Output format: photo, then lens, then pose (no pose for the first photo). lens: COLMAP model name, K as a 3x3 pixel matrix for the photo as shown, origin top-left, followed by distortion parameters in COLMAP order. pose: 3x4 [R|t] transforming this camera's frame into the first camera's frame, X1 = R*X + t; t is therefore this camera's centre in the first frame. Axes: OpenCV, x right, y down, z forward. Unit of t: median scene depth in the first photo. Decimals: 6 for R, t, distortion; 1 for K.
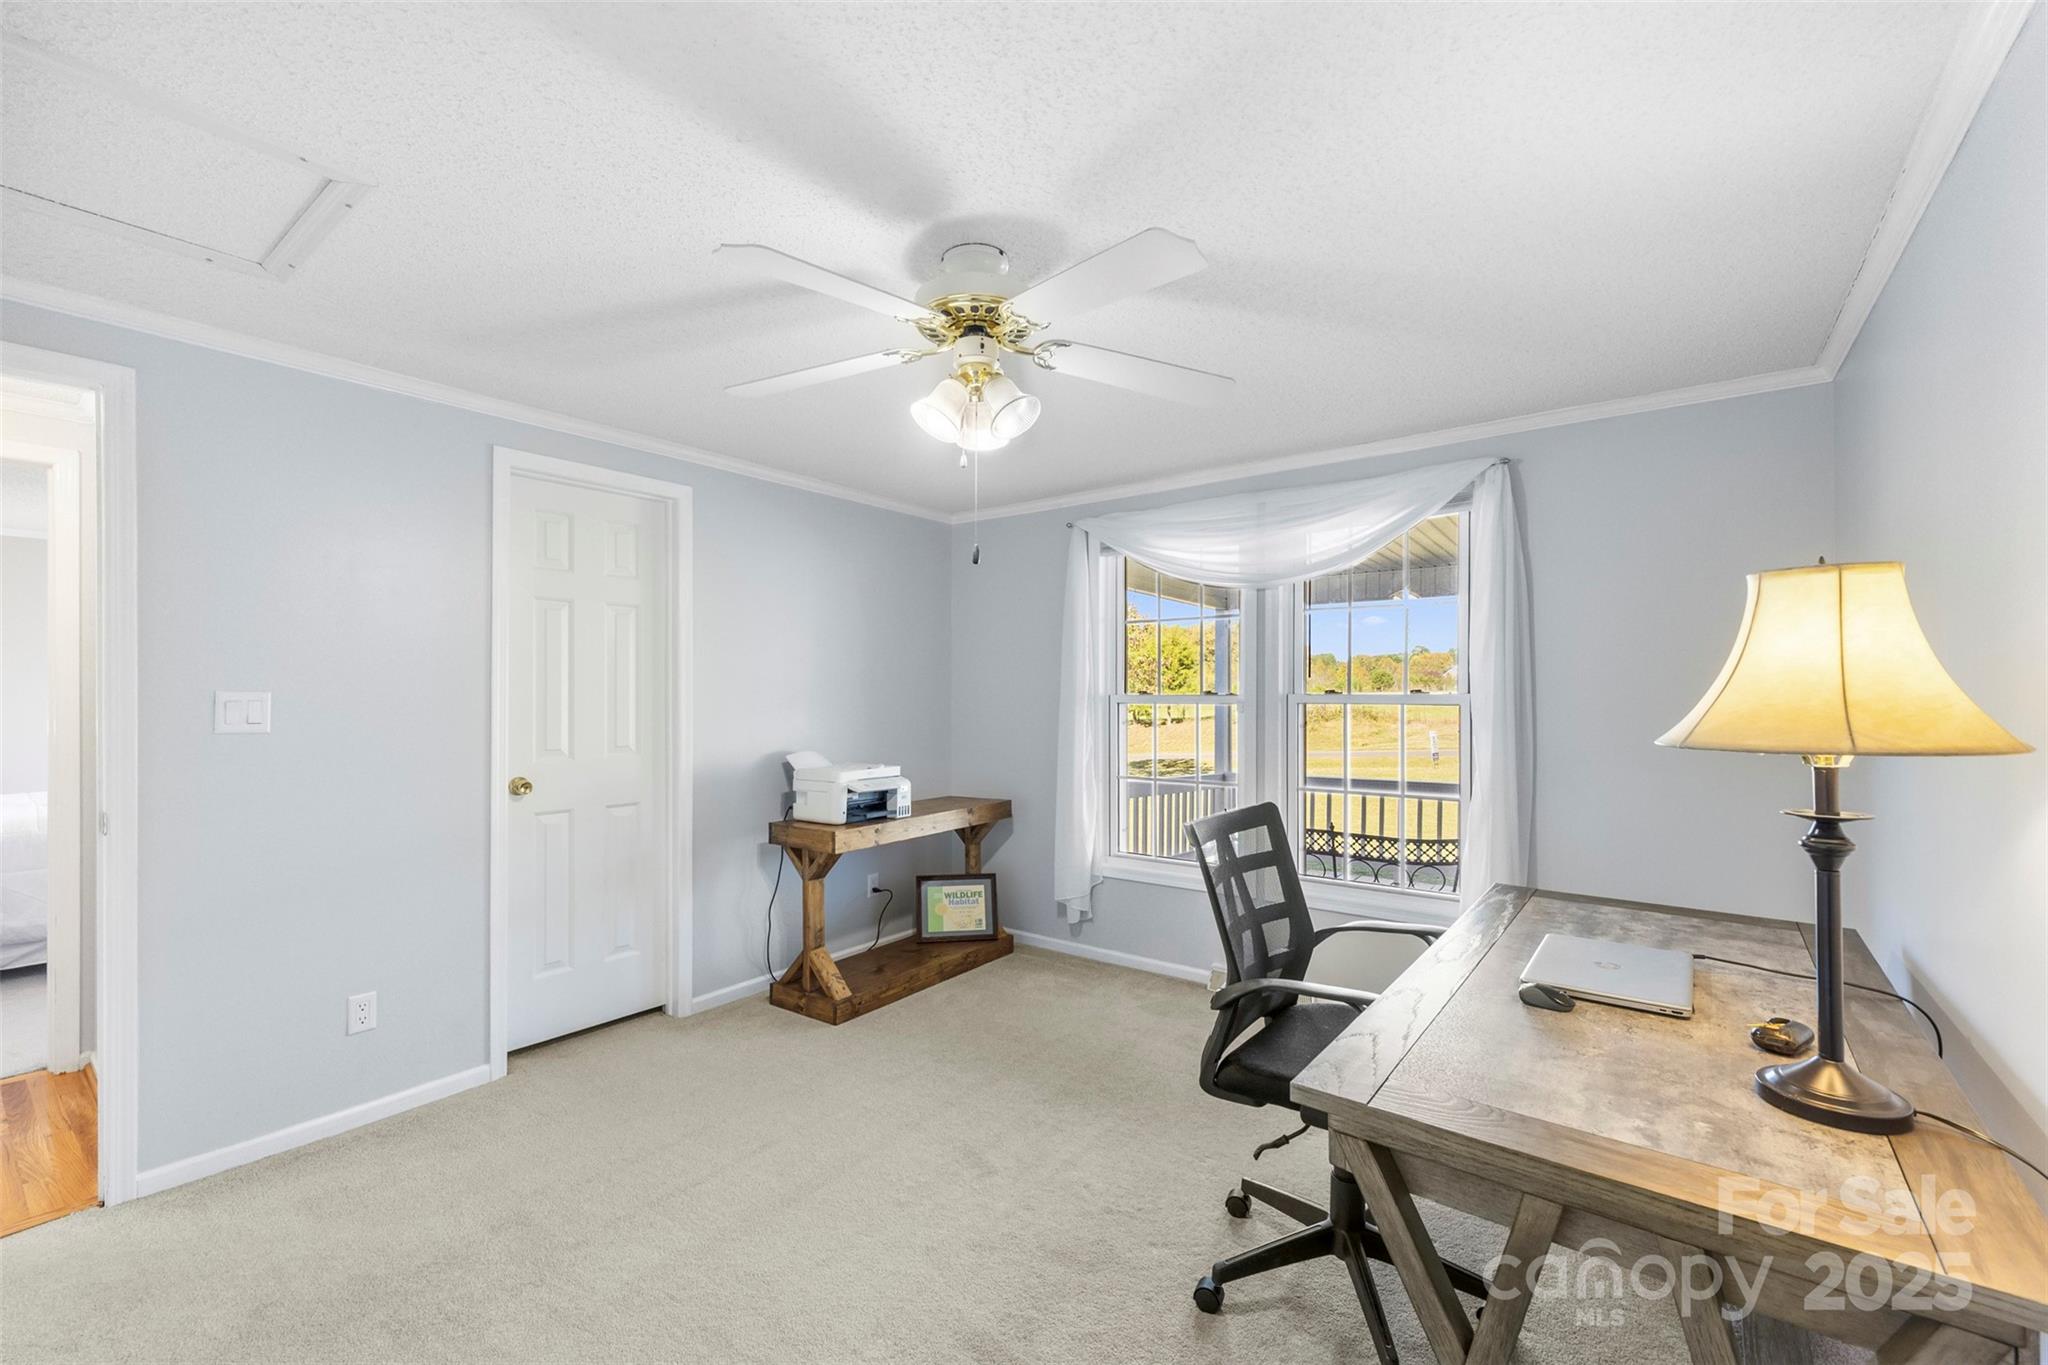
lens RADIAL K [[824.0, 0, 1015.4], [0, 824.0, 690.2], [0, 0, 1]] dist [0.002137, -0.000009]
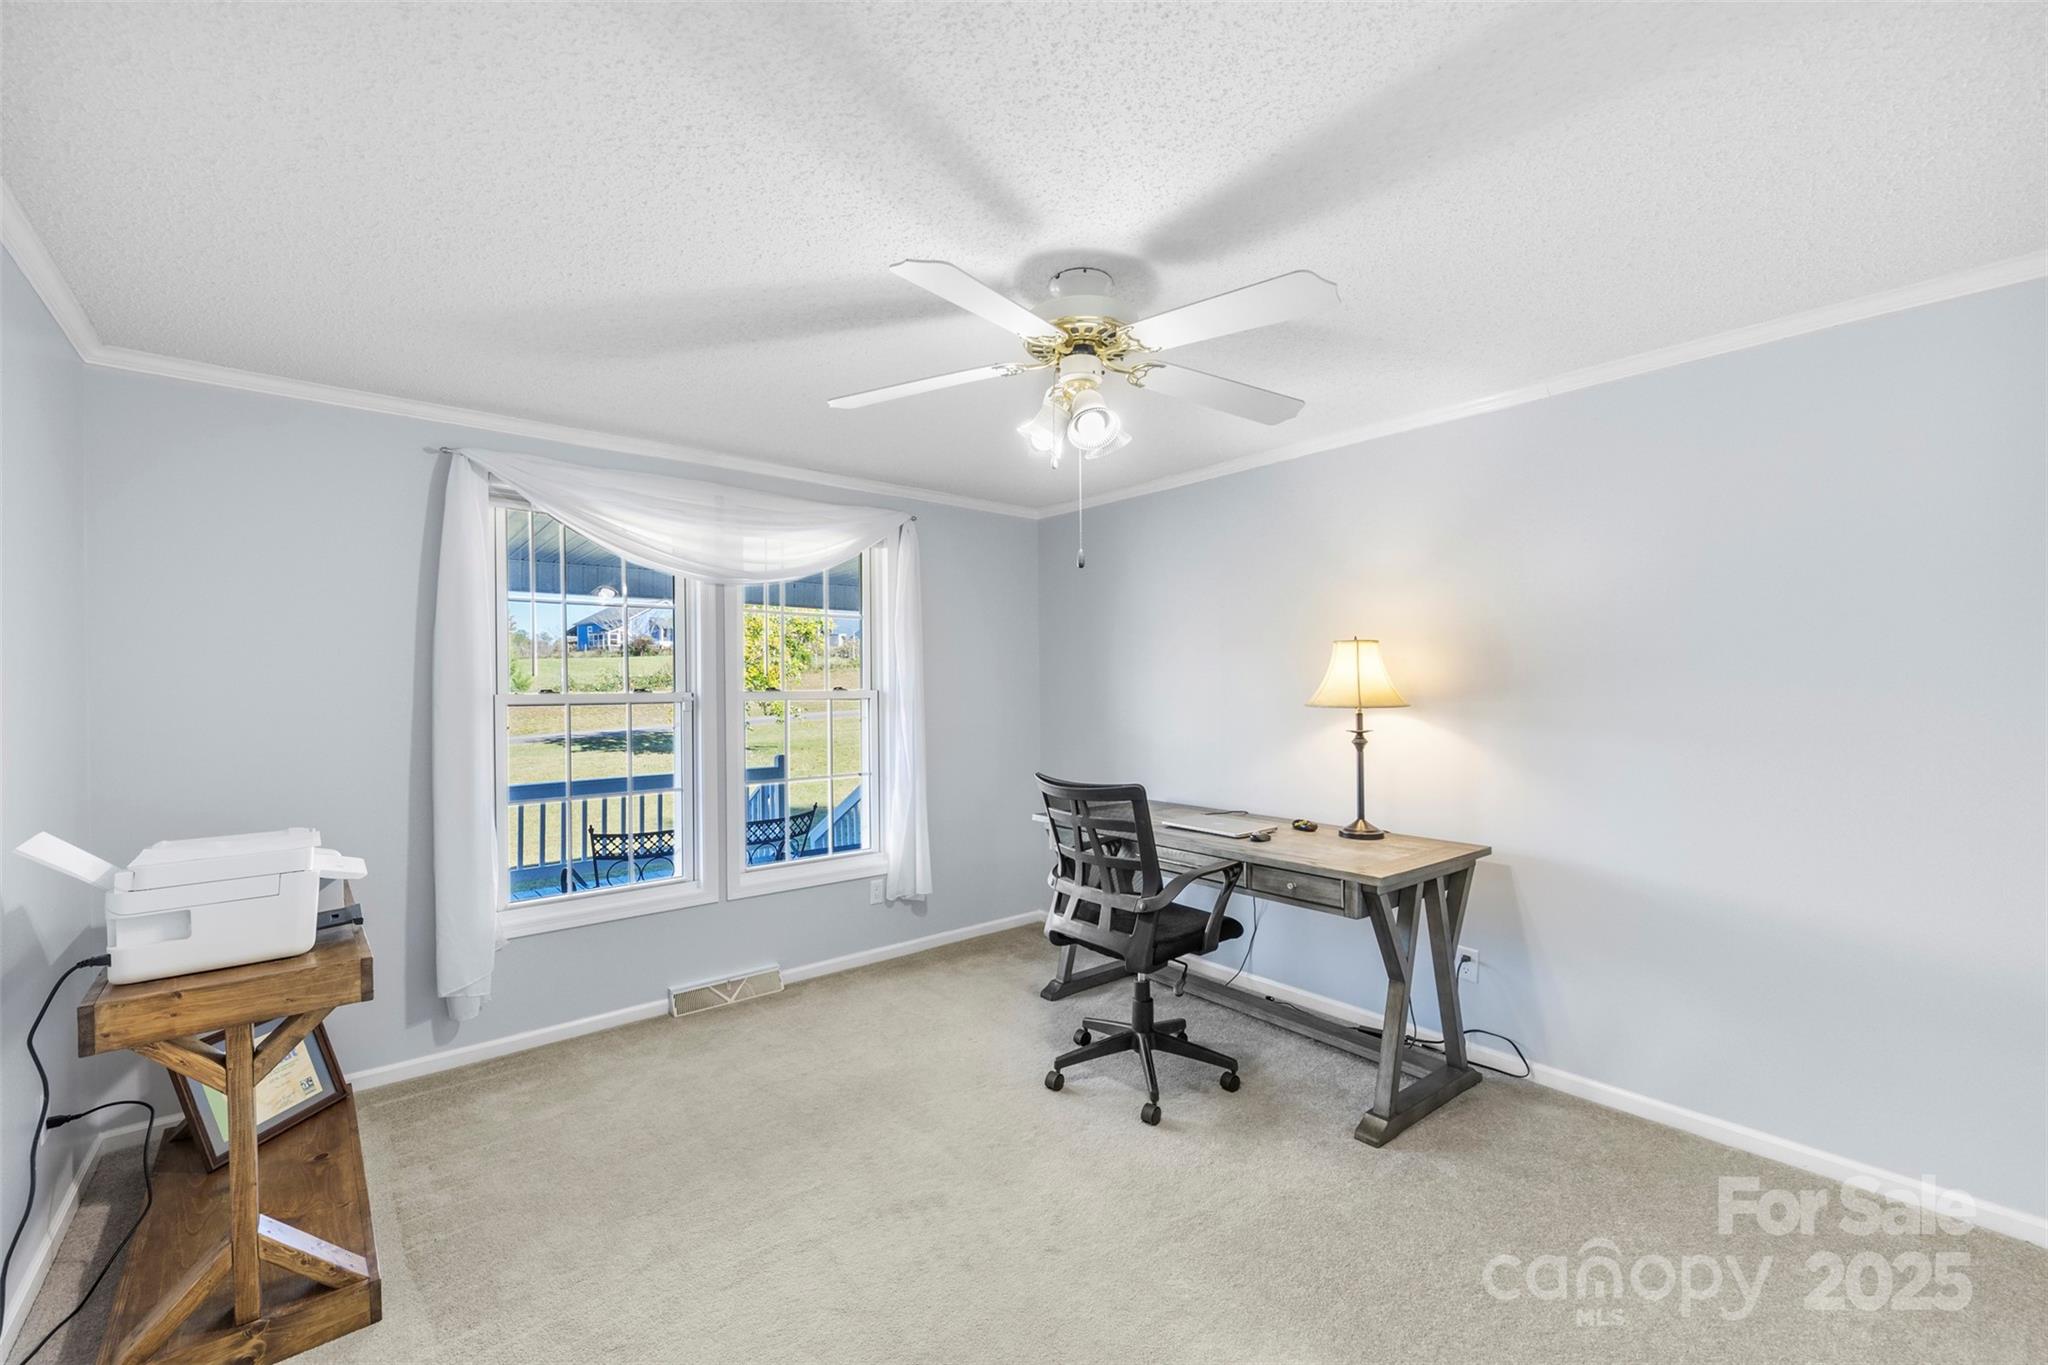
lens RADIAL K [[824.0, 0, 1015.4], [0, 824.0, 690.2], [0, 0, 1]] dist [0.002137, -0.000009]
pose [[0.225564, -0.007848, 0.974197, -0.579859], [0.003712, 0.999967, 0.007196, -0.002687], [-0.974221, 0.001993, 0.225586, 0.438328]]
